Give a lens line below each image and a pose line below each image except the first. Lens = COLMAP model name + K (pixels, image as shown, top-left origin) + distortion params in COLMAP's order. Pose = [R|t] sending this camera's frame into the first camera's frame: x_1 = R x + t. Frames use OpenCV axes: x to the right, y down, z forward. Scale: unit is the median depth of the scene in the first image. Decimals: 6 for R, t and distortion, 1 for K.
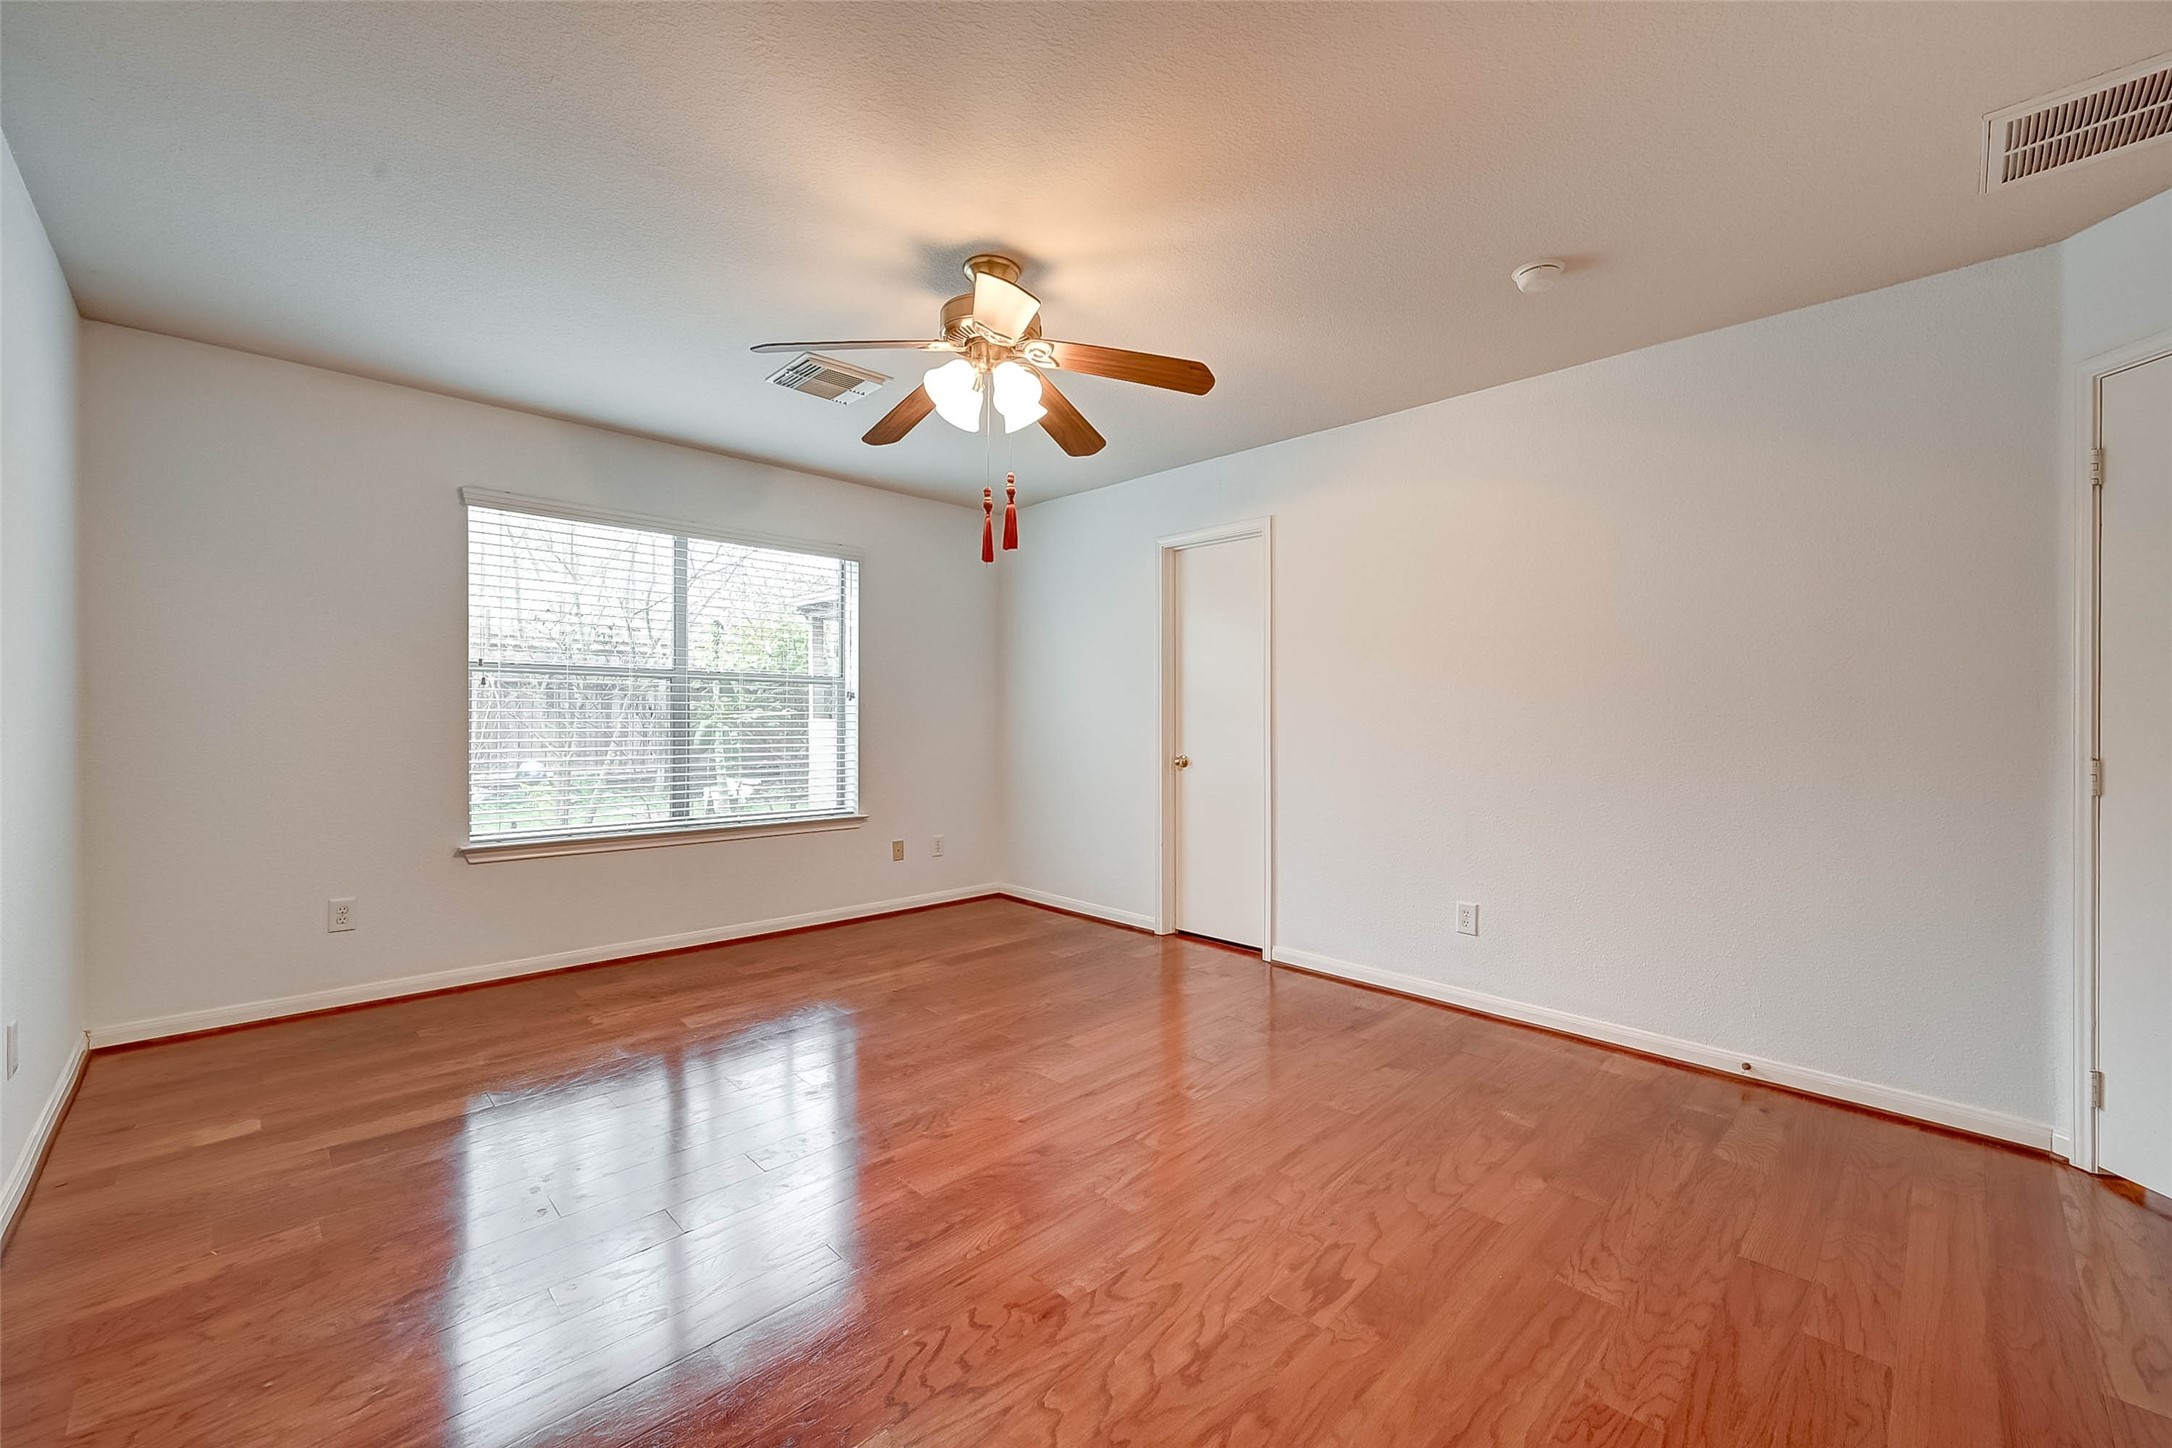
lens RADIAL K [[850.7, 0, 1090.7], [0, 850.7, 693.2], [0, 0, 1]] dist [0.000483, 0.000075]
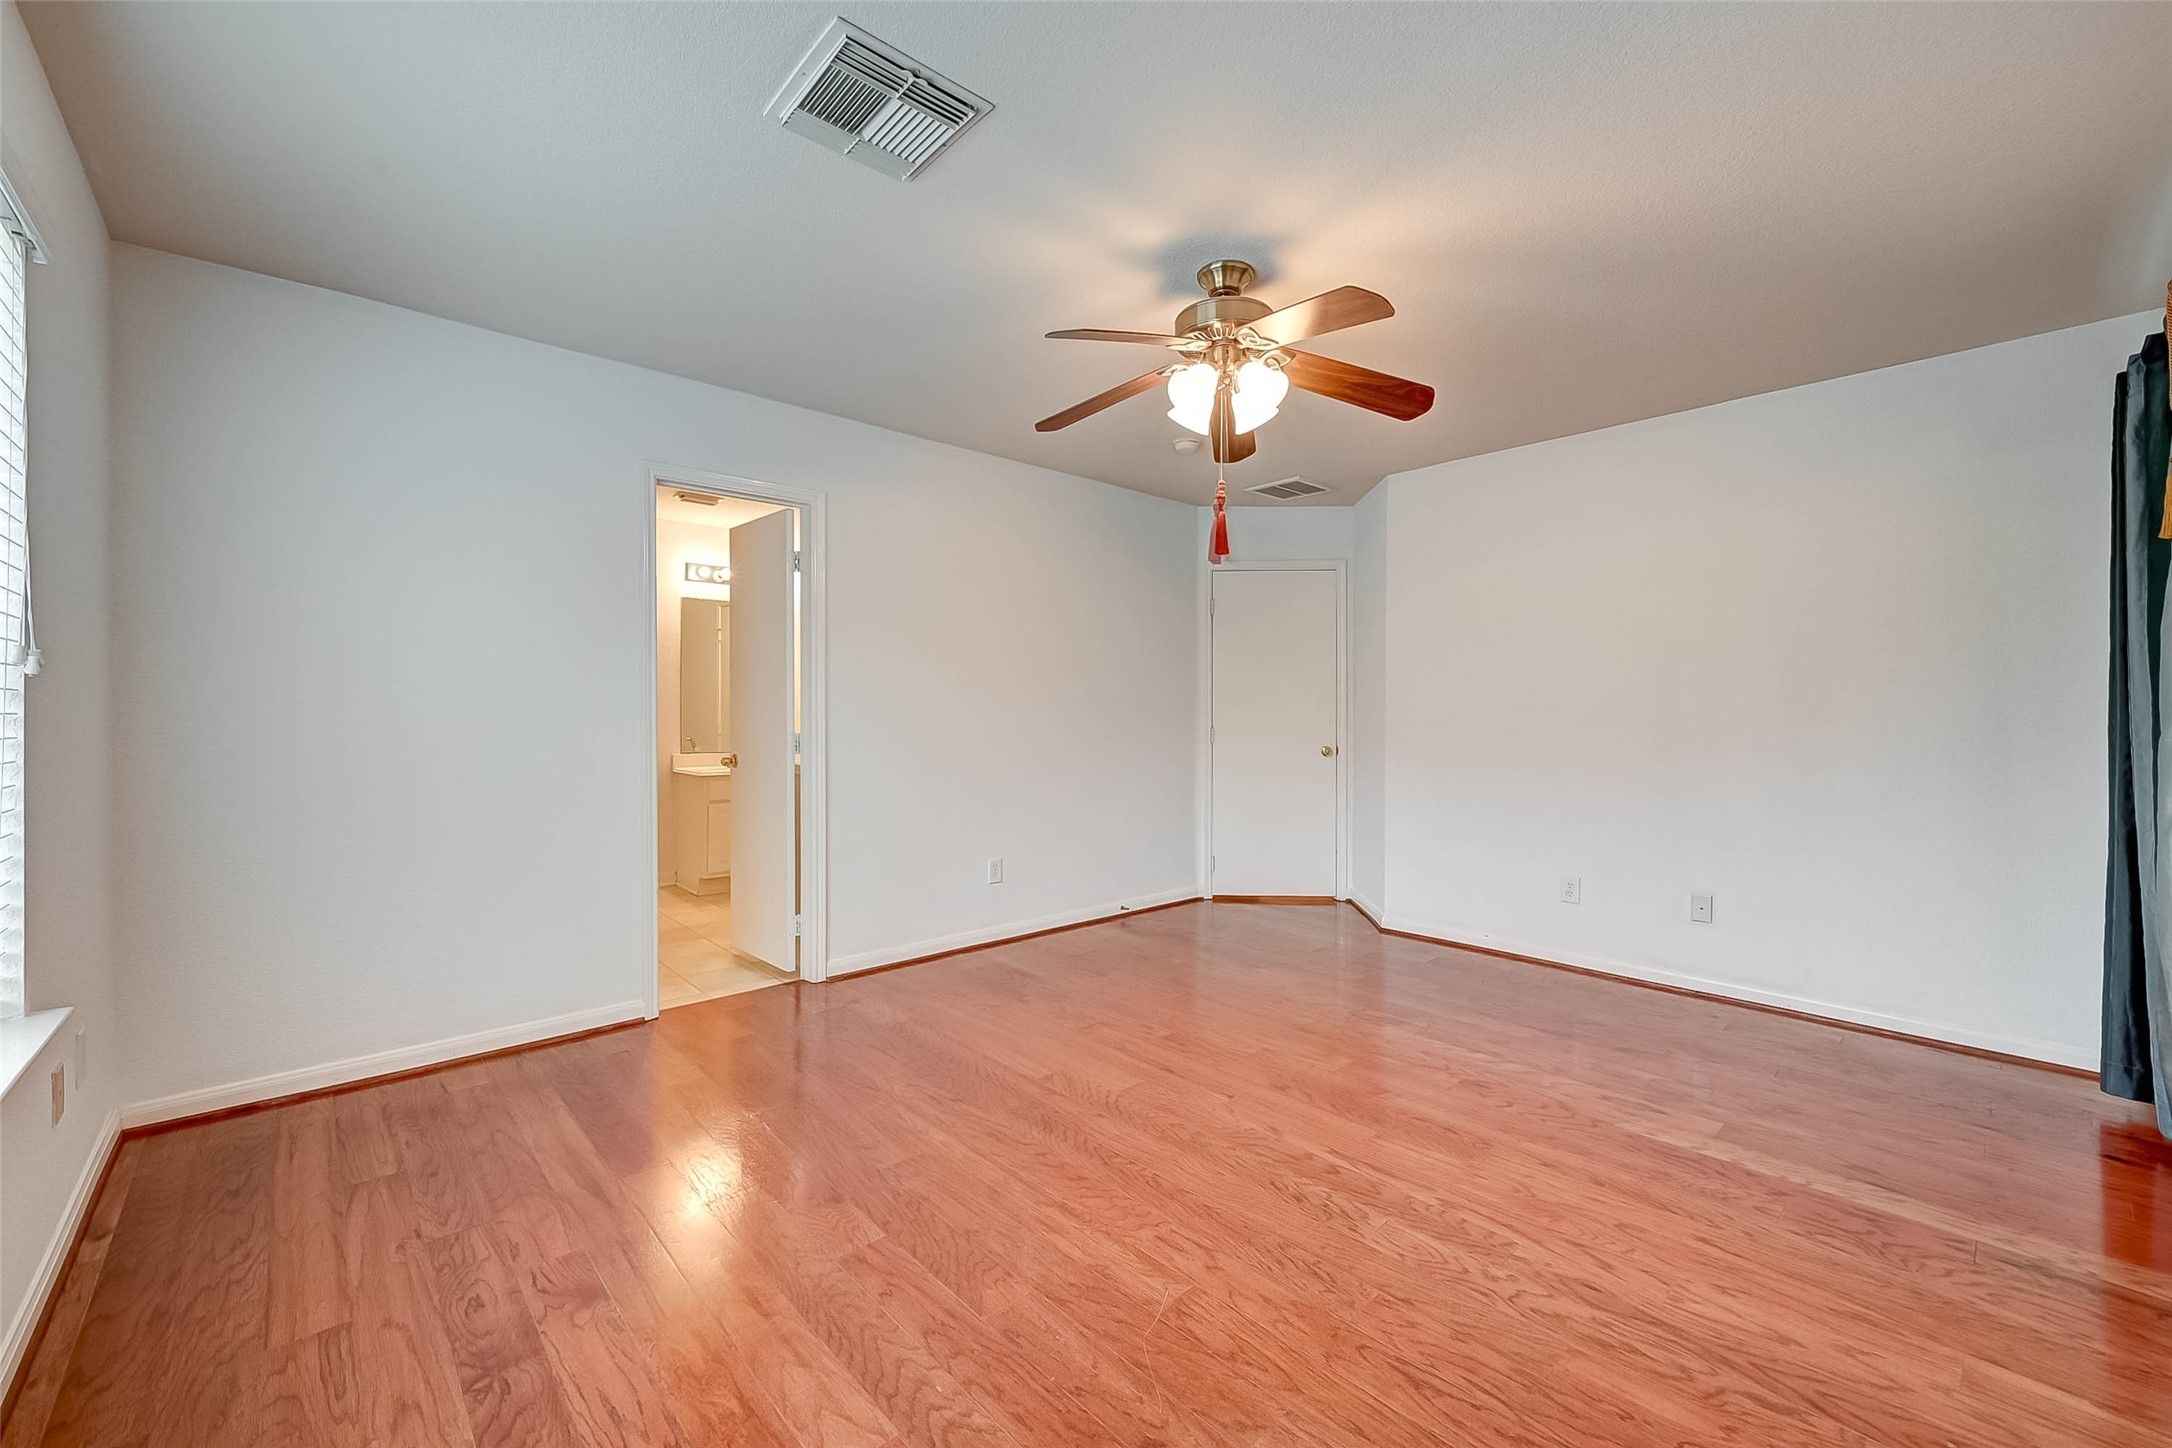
lens RADIAL K [[864.1, 0, 1069.2], [0, 864.1, 716.0], [0, 0, 1]] dist [0.000113, -0.000102]
pose [[0.055018, -0.011964, 0.998414, -0.864889], [-0.027597, 0.999528, 0.013498, 0.012661], [-0.998104, -0.028296, 0.054662, 0.855914]]
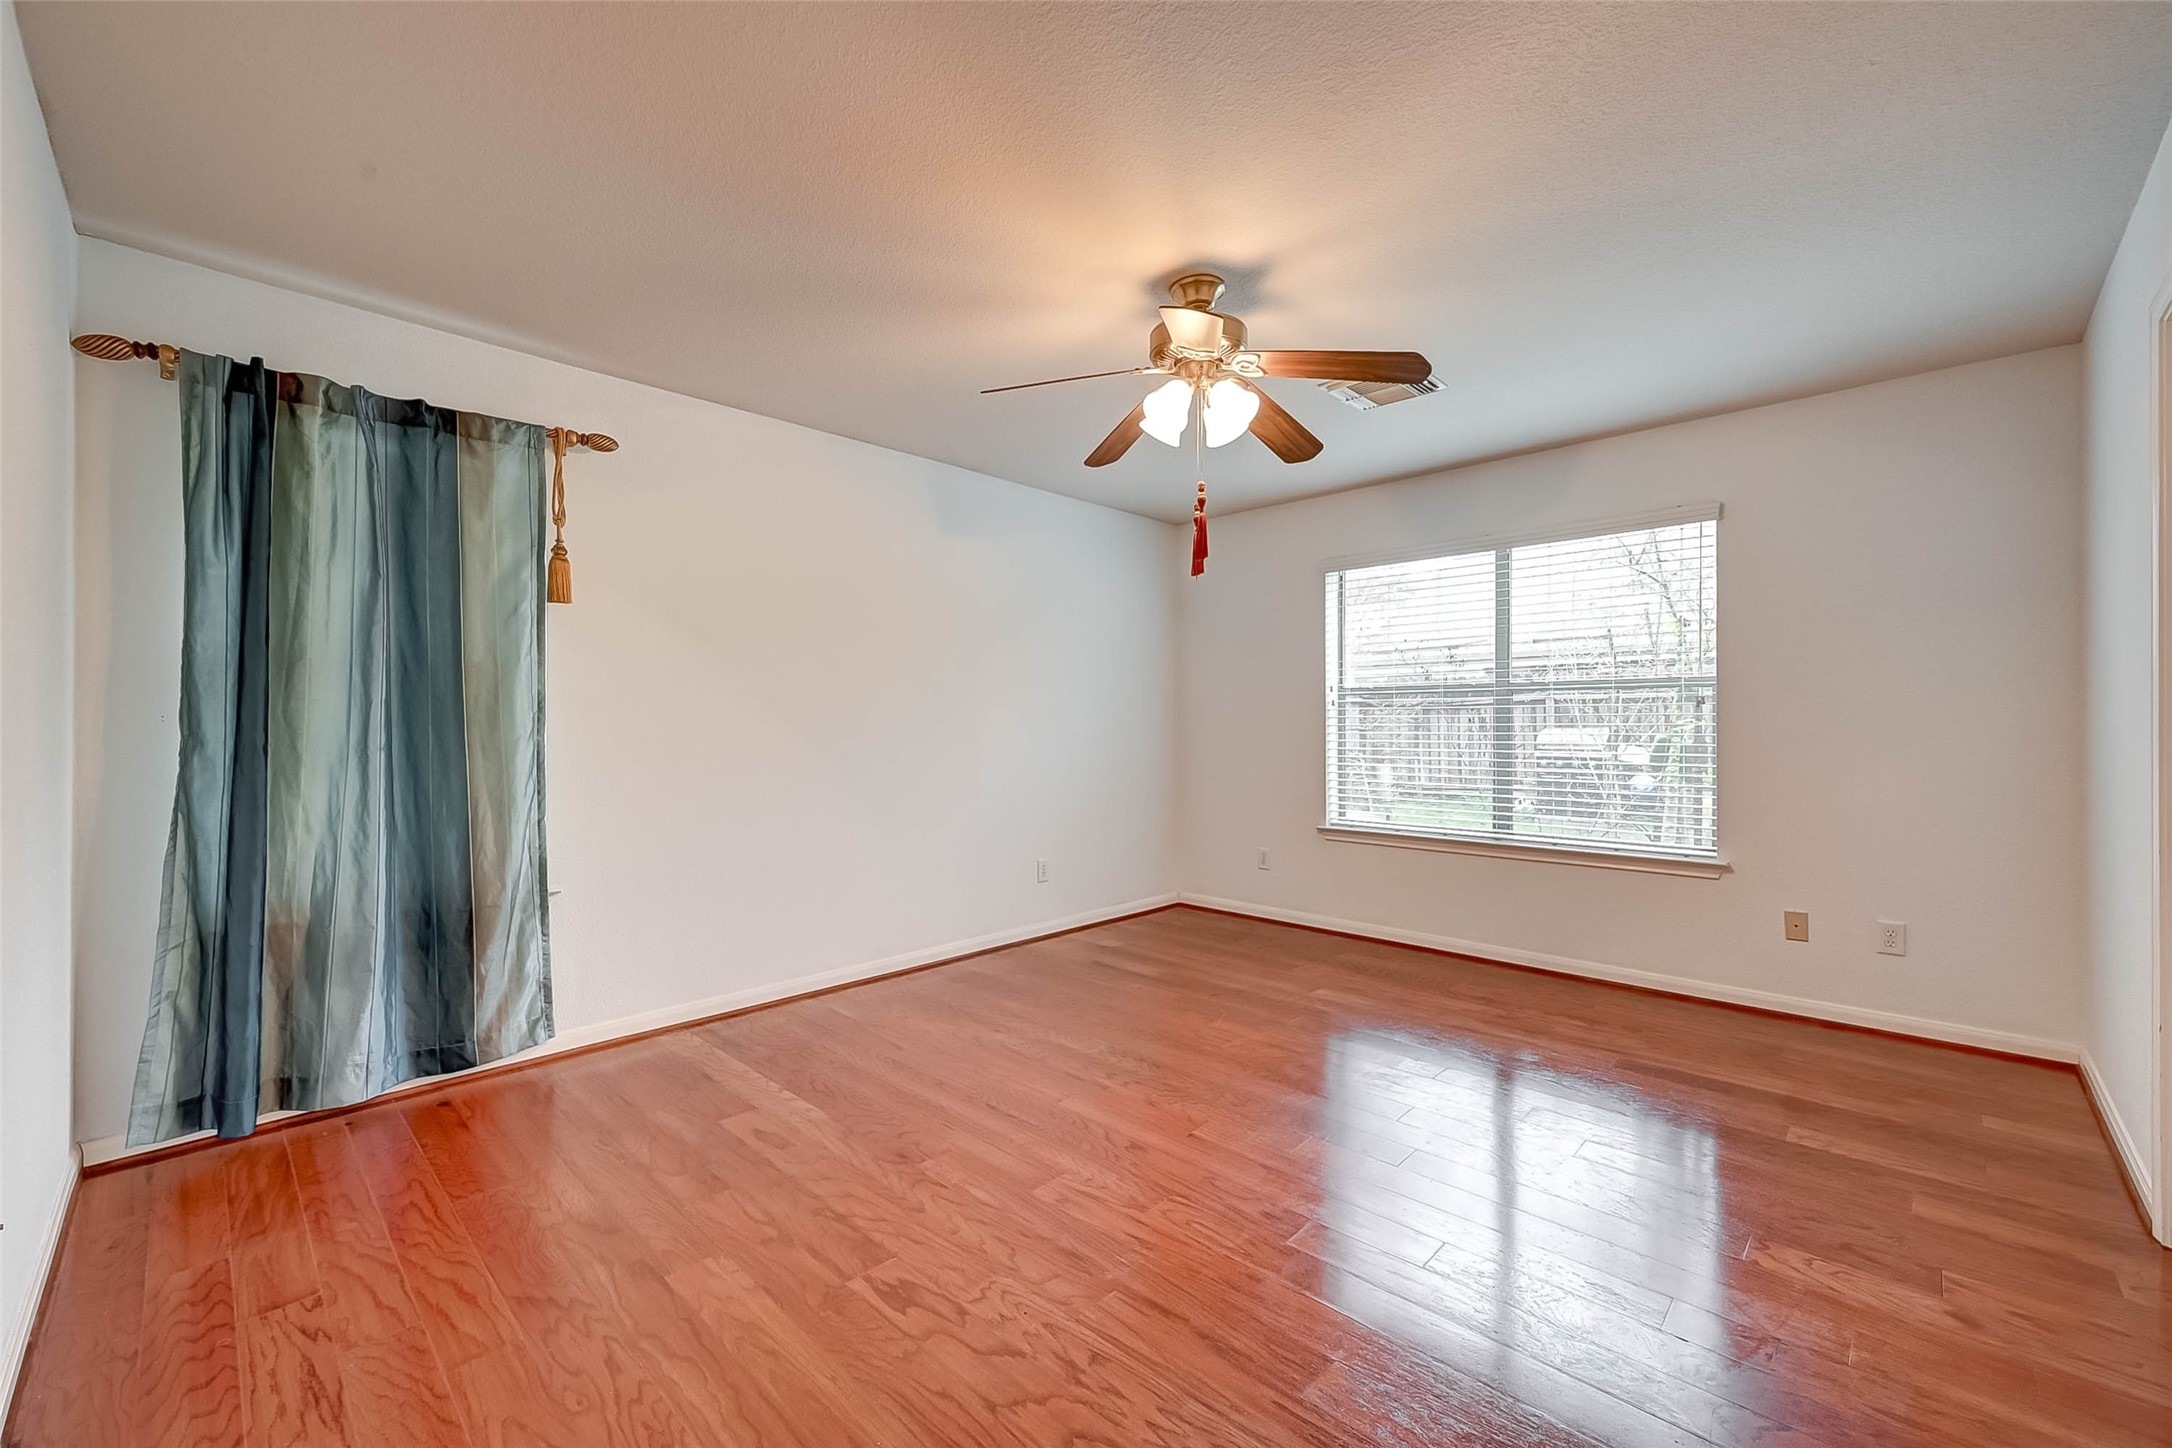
lens RADIAL K [[871.8, 0, 1088.9], [0, 871.8, 722.6], [0, 0, 1]] dist [-0.000434, 0.000063]
pose [[0.032029, -0.010795, -0.999429, 0.697155], [0.028003, 0.999559, -0.009899, 0.019879], [0.999095, -0.027670, 0.032317, 0.637519]]
